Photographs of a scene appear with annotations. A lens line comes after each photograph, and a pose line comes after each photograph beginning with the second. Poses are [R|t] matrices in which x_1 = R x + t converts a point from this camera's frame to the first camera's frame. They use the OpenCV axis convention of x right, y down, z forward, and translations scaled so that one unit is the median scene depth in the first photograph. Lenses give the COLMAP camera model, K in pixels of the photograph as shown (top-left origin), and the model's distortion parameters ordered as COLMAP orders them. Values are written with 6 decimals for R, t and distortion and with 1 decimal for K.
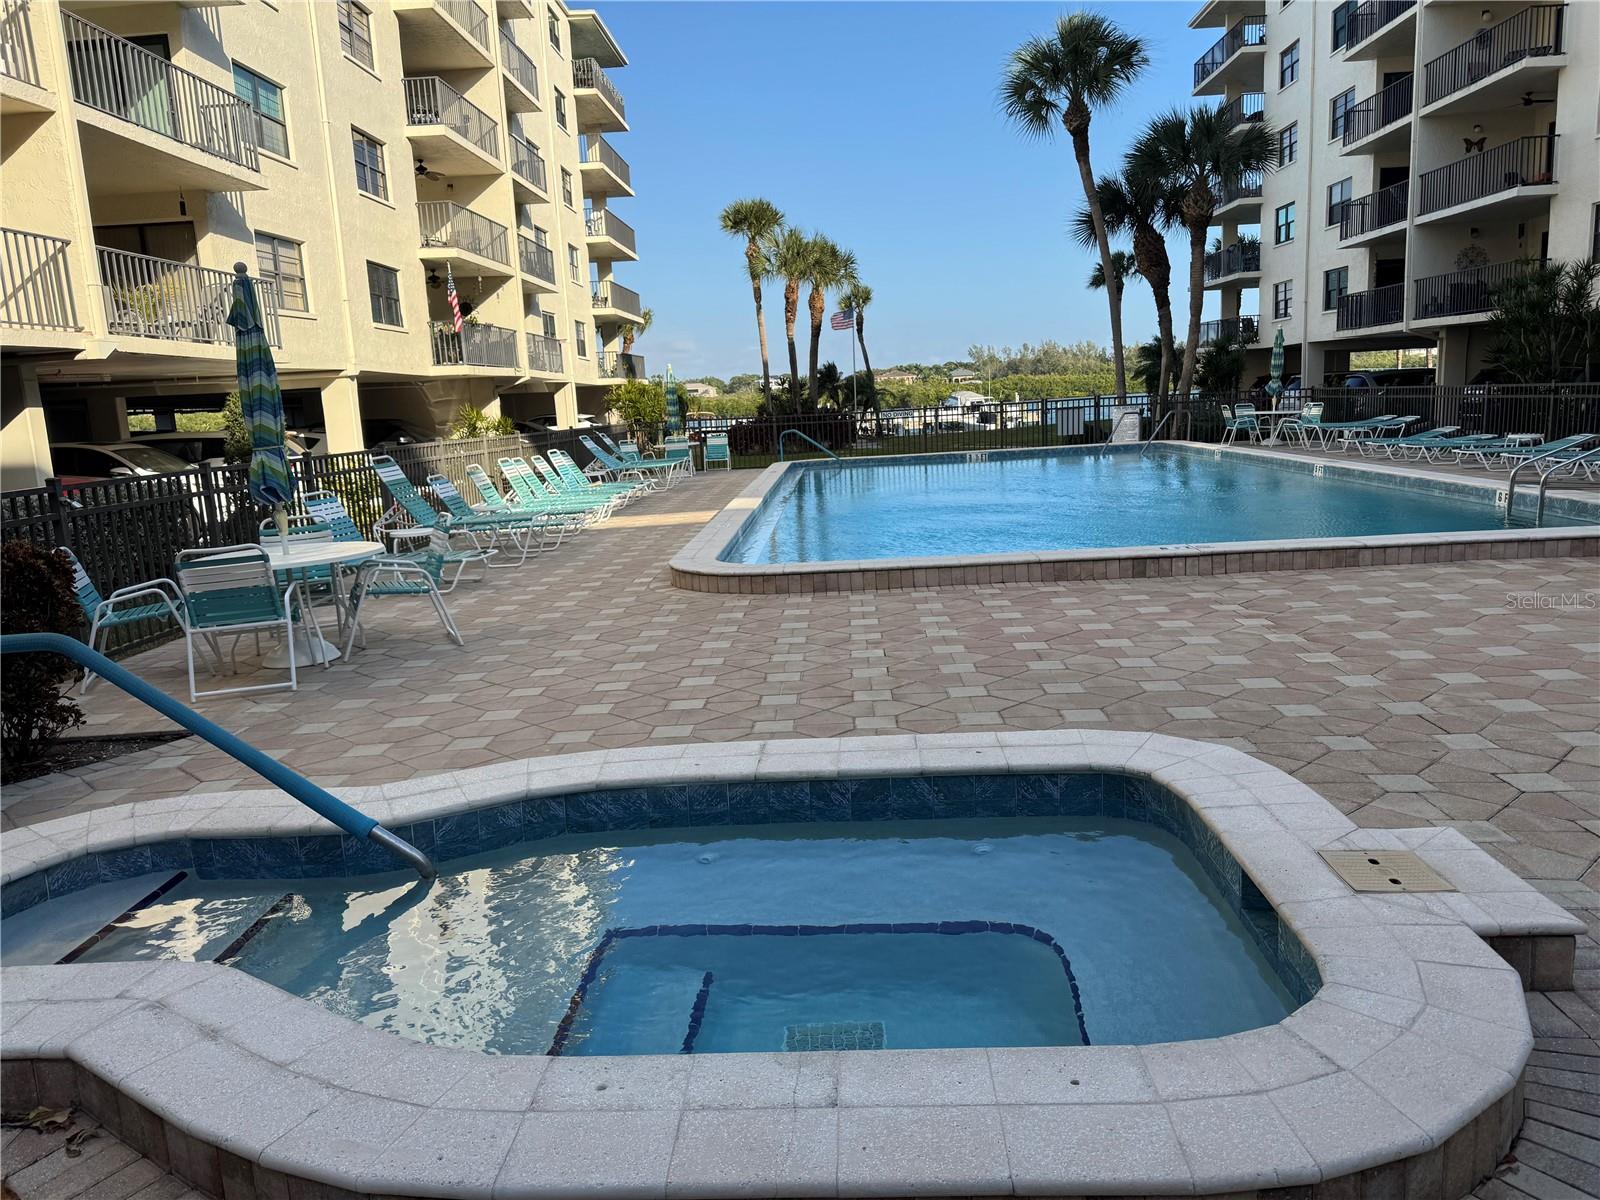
lens RADIAL K [[1119.1, 0, 794.0], [0, 1119.1, 606.8], [0, 0, 1]] dist [0.072817, -0.080609]
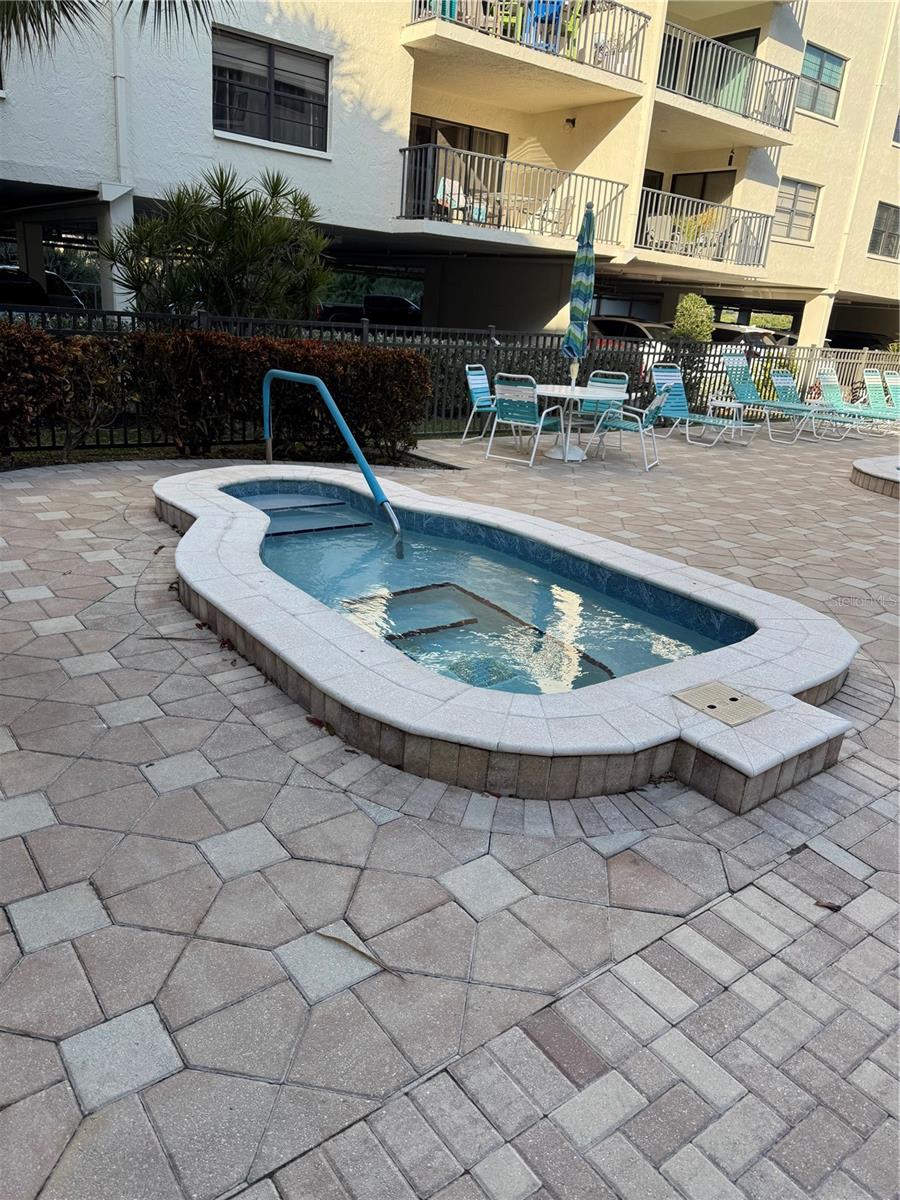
lens RADIAL K [[835.4, 0, 423.1], [0, 835.4, 601.0], [0, 0, 1]] dist [-0.005327, 0.000636]
pose [[0.625533, 0.355574, -0.694460, 0.554880], [-0.244899, 0.934607, 0.257942, -0.028355], [0.740765, 0.008721, 0.671707, 0.041863]]
